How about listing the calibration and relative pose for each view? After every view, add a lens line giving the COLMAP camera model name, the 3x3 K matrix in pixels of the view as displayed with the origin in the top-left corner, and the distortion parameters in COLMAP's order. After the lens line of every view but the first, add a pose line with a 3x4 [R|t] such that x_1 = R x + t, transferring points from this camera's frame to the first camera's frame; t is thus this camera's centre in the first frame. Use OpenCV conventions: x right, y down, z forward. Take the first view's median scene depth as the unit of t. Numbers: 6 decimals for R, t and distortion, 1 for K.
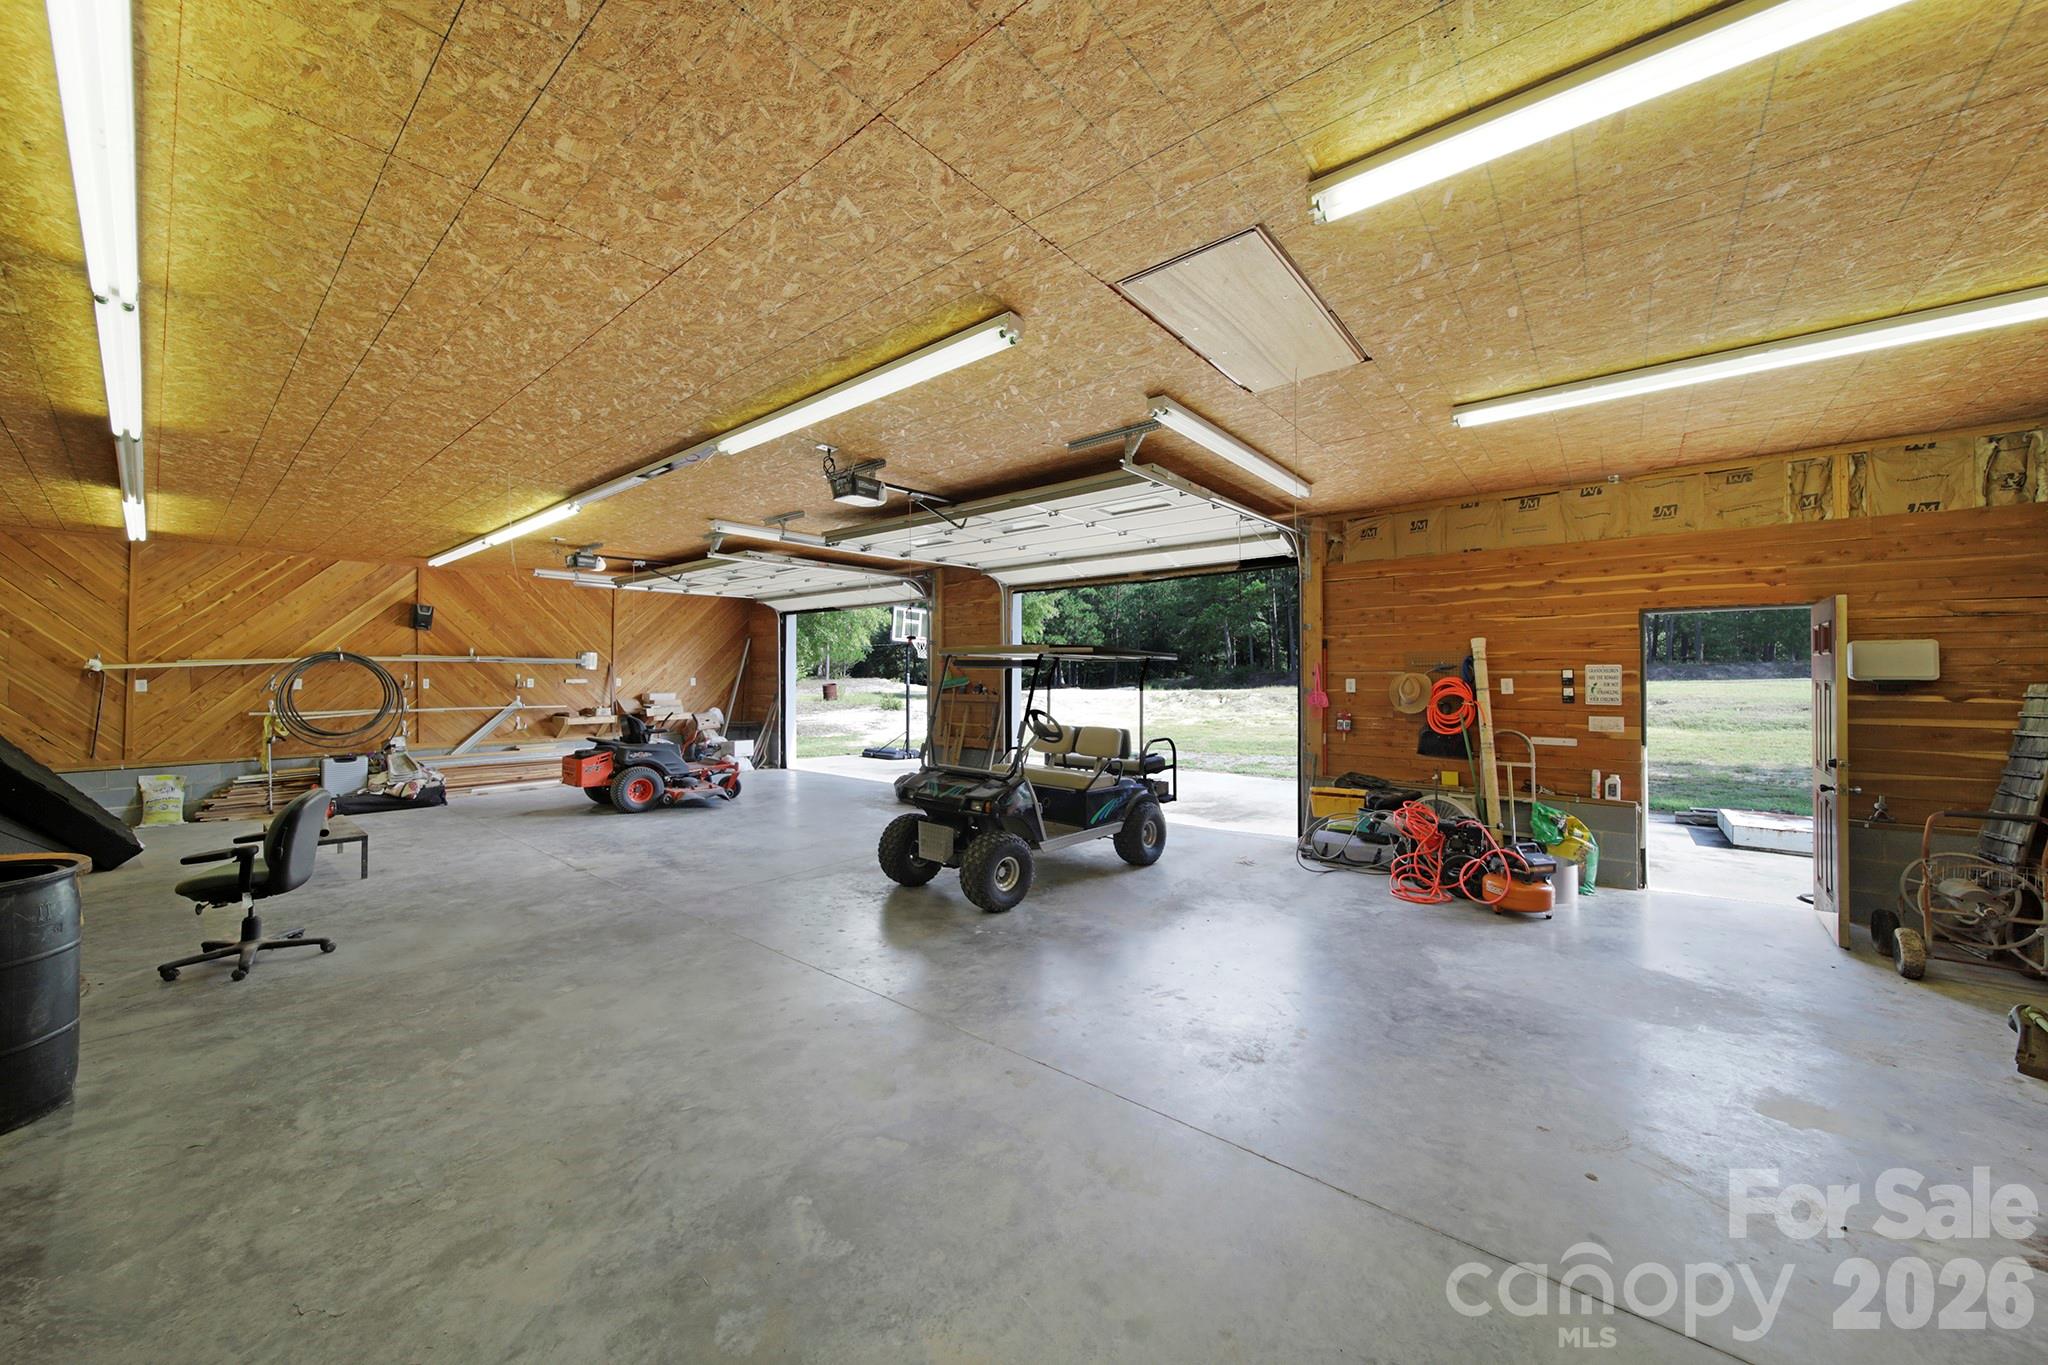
lens RADIAL K [[719.1, 0, 1025.7], [0, 719.1, 668.1], [0, 0, 1]] dist [-0.002624, -0.001602]
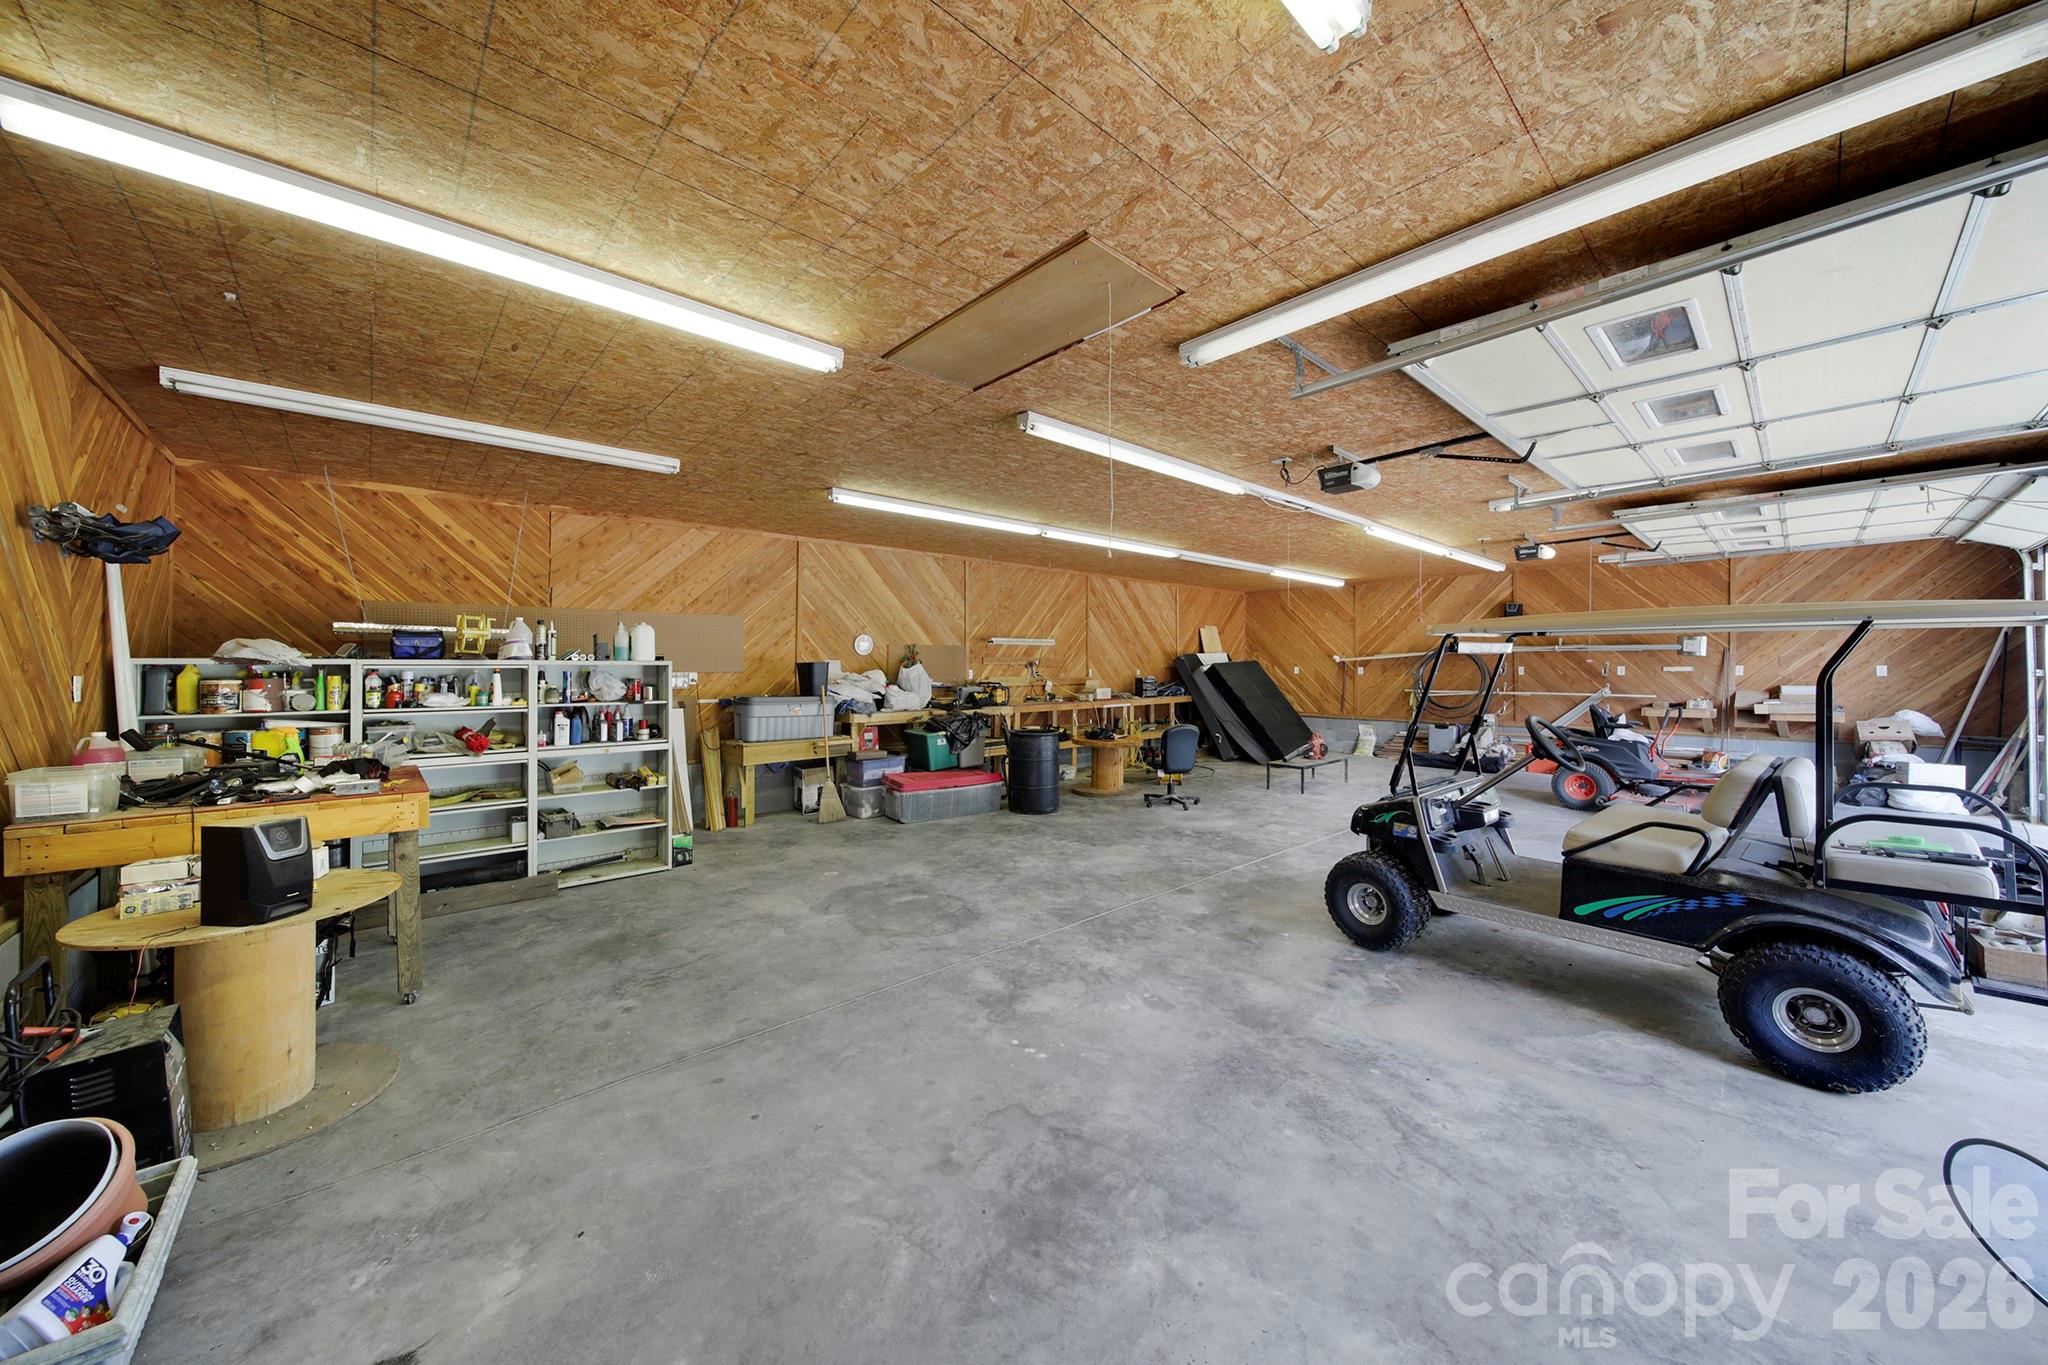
lens RADIAL K [[719.1, 0, 1024.1], [0, 719.1, 679.4], [0, 0, 1]] dist [-0.002624, -0.001602]
pose [[-0.138047, 0.018668, -0.990250, 0.538627], [0.015922, 0.999735, 0.016628, 0.004854], [0.990298, -0.013471, -0.138308, 0.464809]]
